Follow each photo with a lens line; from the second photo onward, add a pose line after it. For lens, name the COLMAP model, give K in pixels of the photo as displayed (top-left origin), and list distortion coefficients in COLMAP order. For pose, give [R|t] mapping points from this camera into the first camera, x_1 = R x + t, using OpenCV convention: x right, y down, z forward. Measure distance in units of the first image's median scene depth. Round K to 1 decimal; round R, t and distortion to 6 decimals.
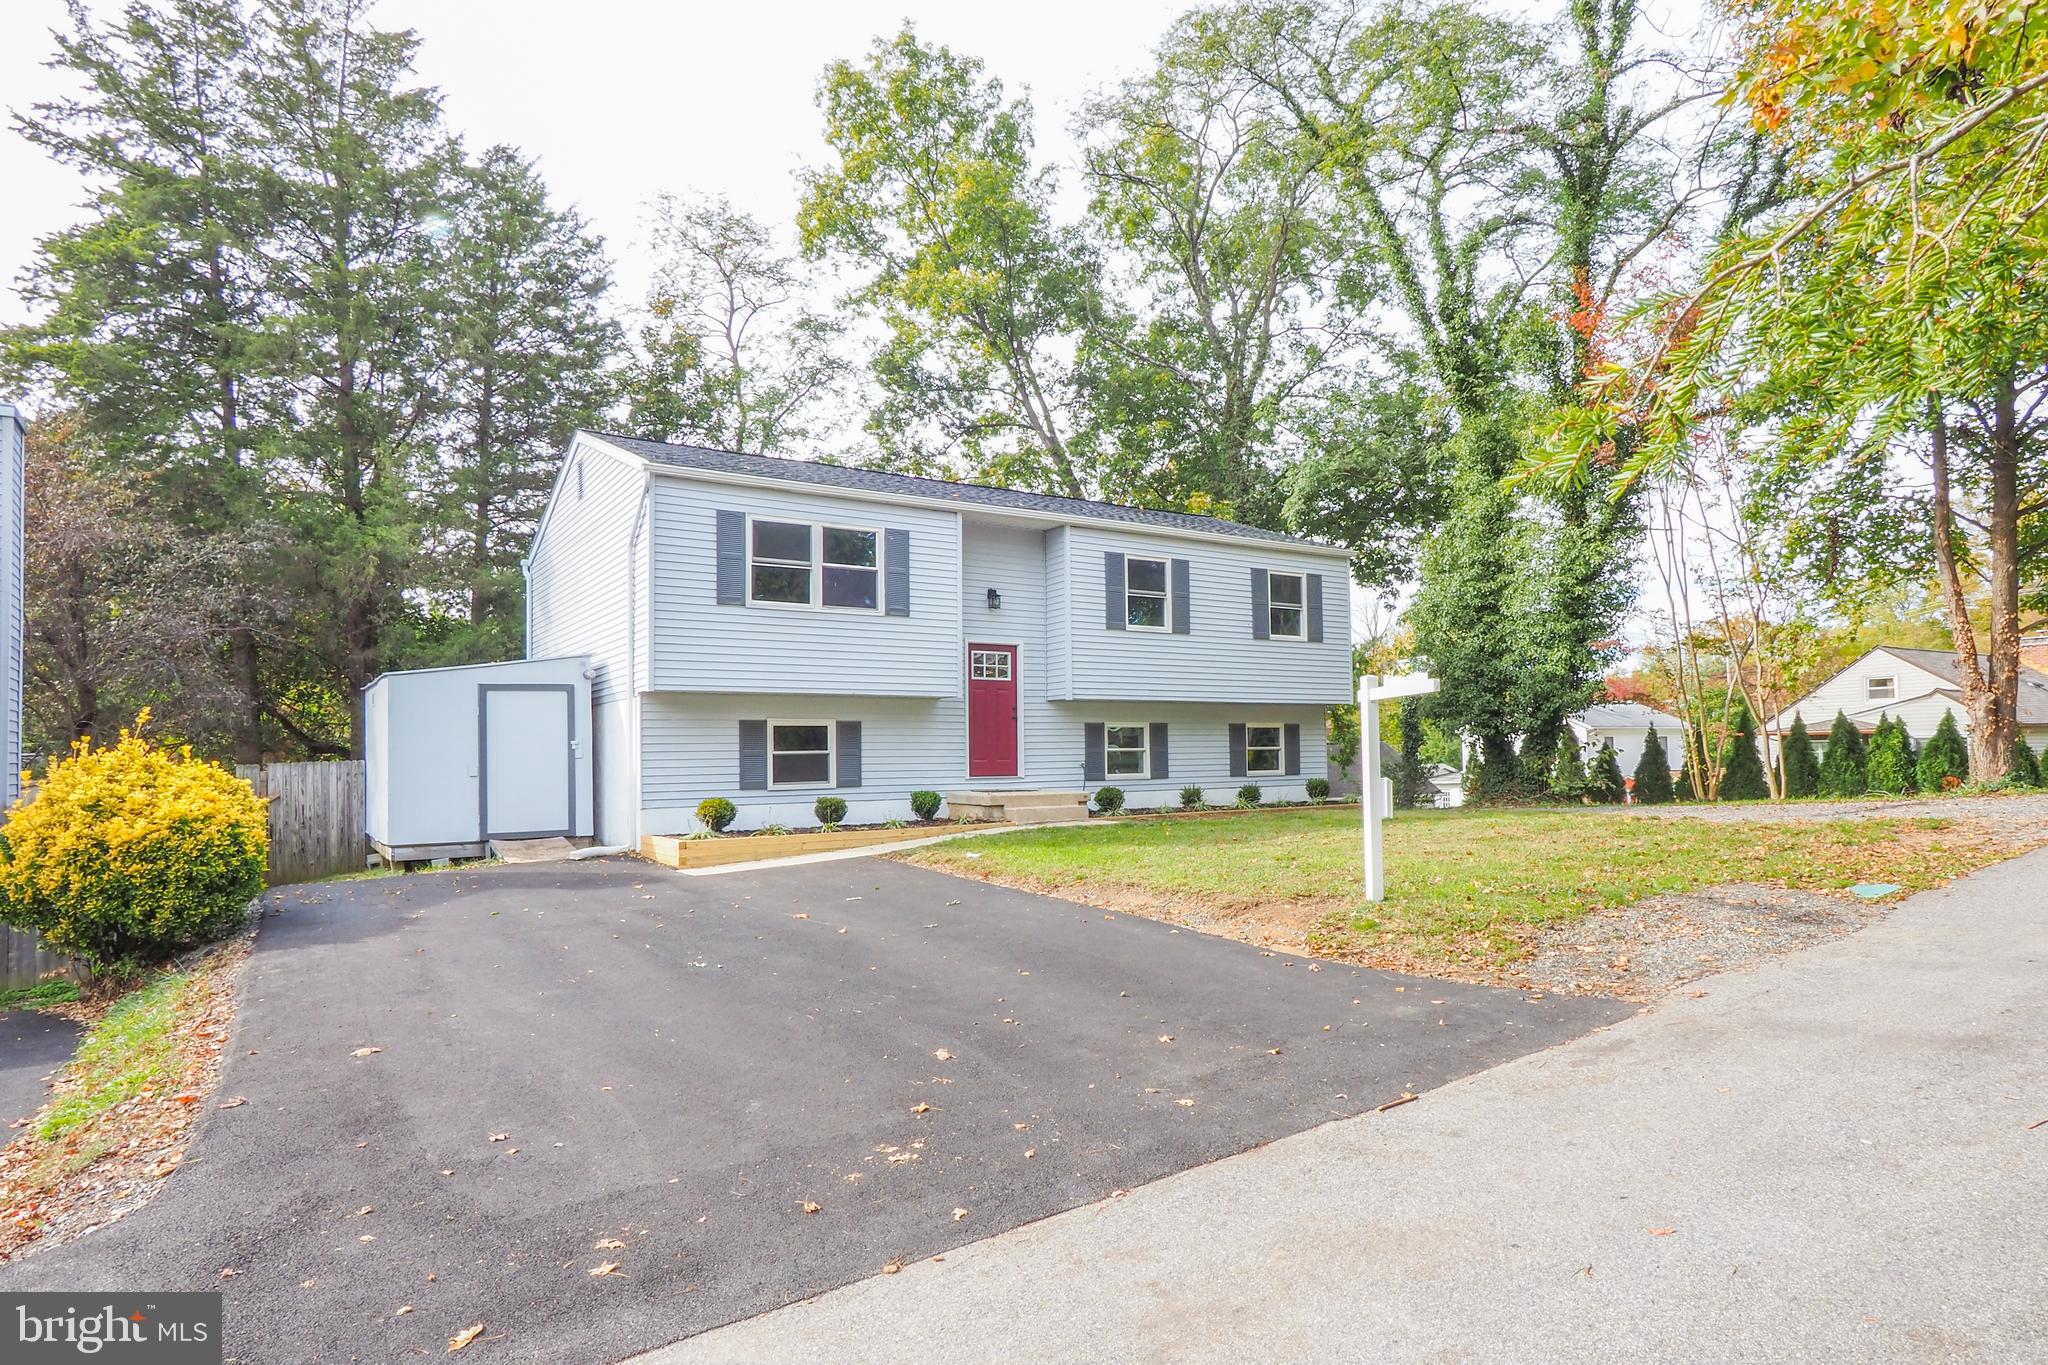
lens RADIAL K [[988.1, 0, 1026.6], [0, 988.1, 683.9], [0, 0, 1]] dist [-0.002149, 0.001003]
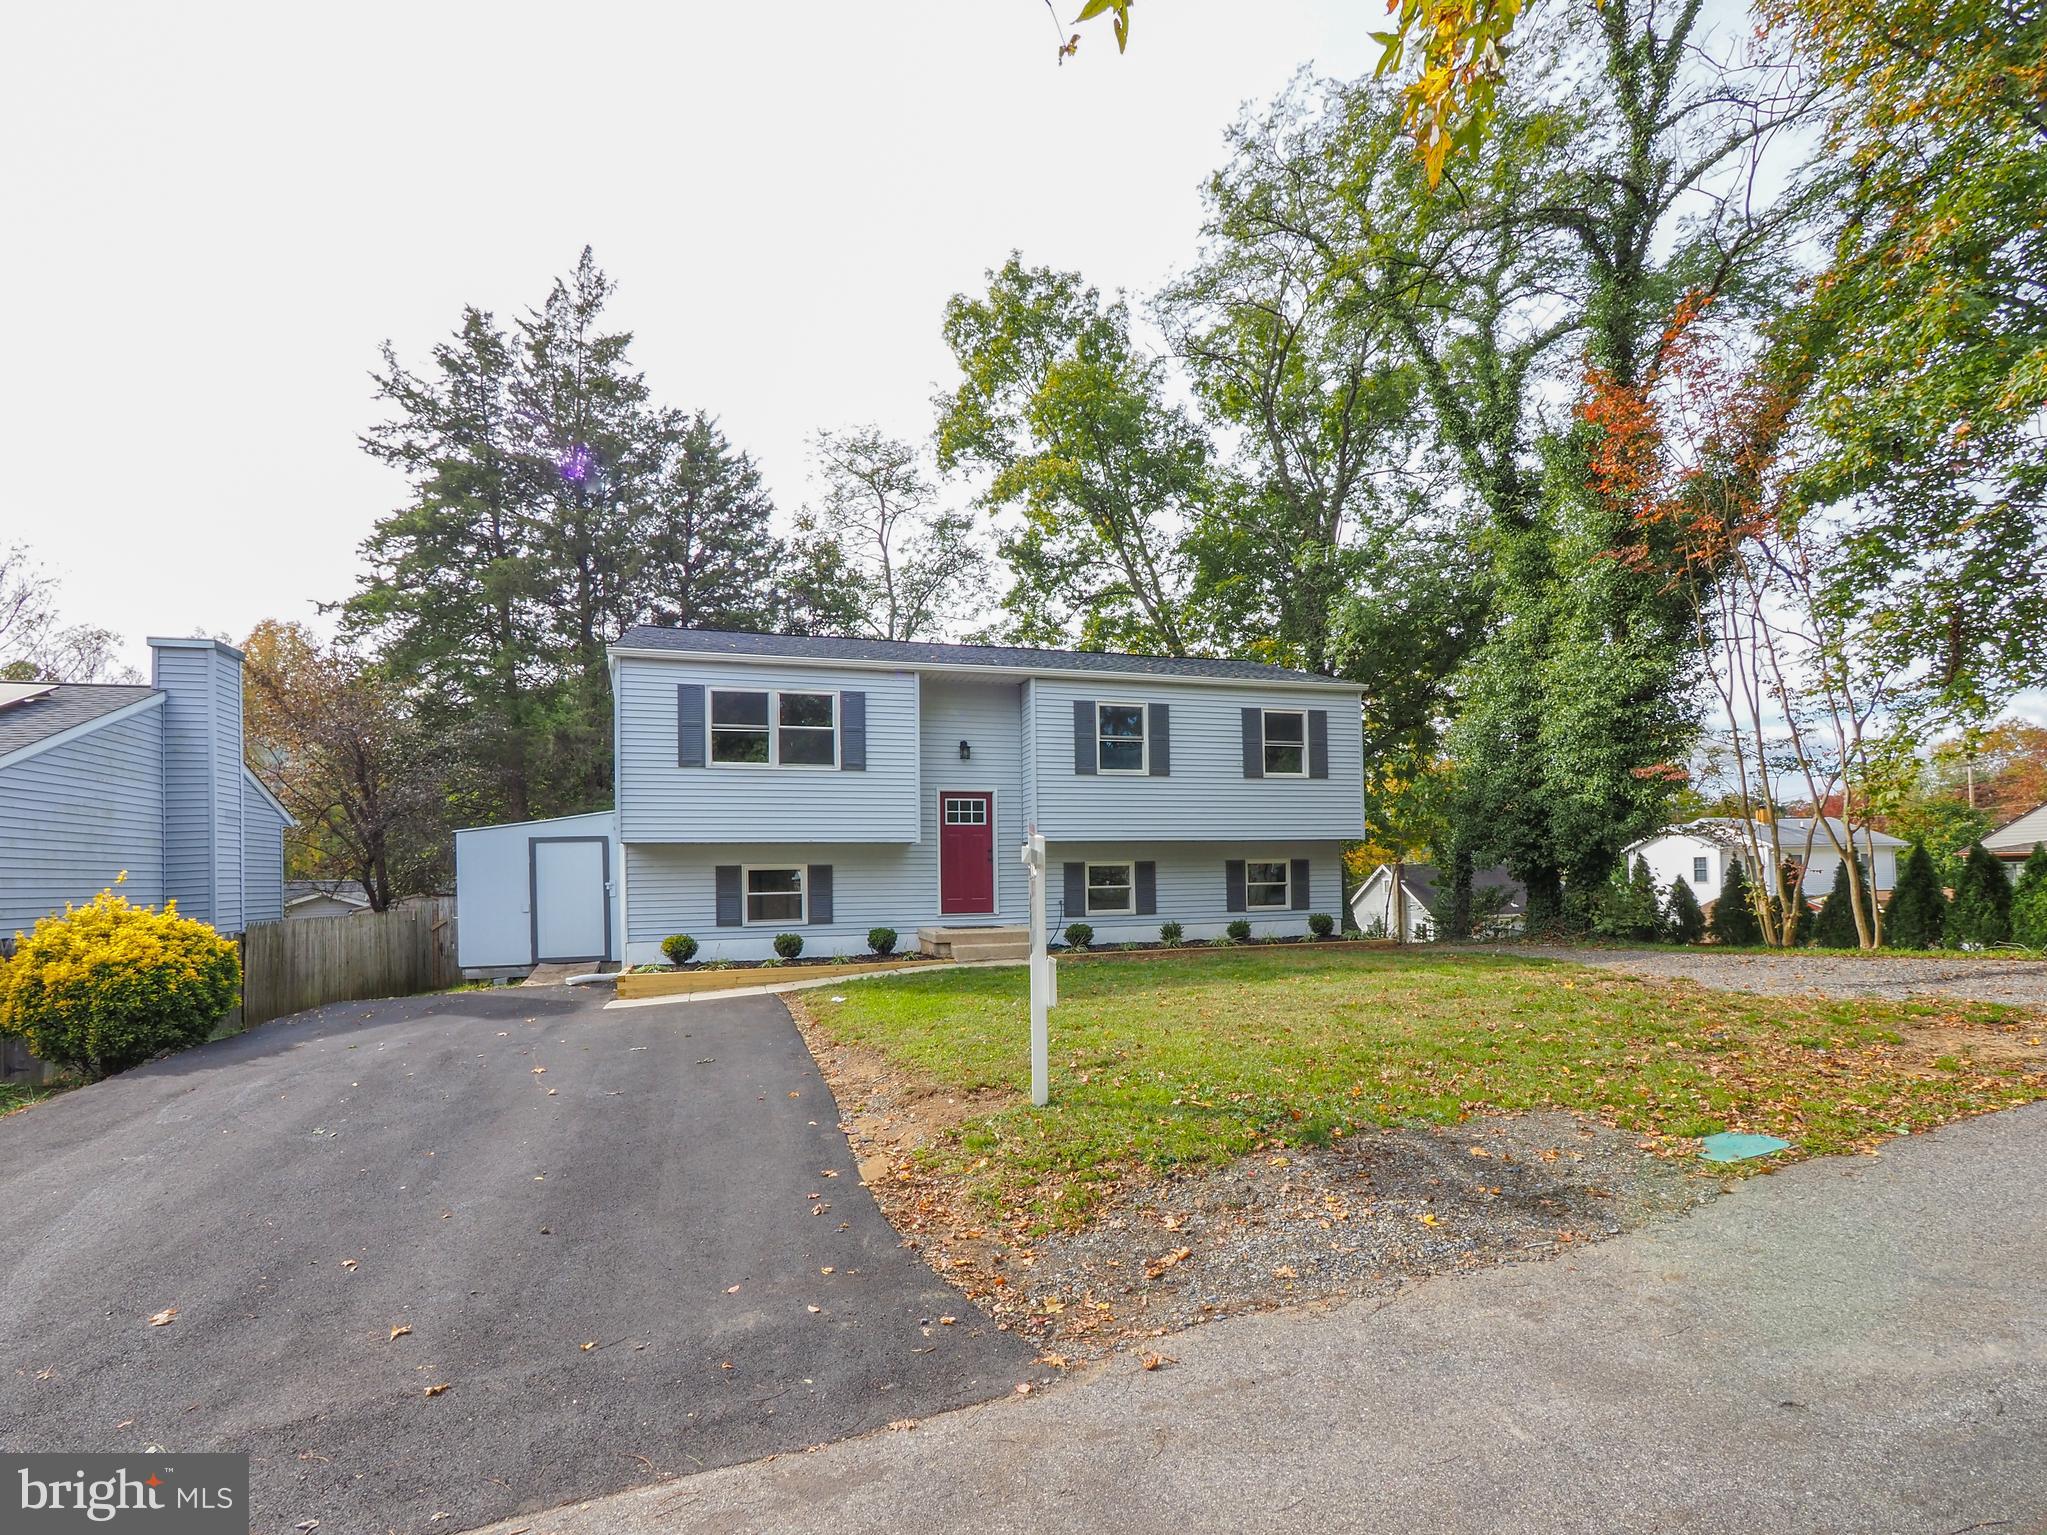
lens RADIAL K [[818.3, 0, 946.0], [0, 818.3, 839.4], [0, 0, 1]] dist [-0.002517, -0.000580]
pose [[0.965138, -0.013708, -0.261381, 0.149341], [0.020456, 0.999524, 0.023114, -0.007330], [0.260939, -0.027655, 0.964959, 0.101833]]
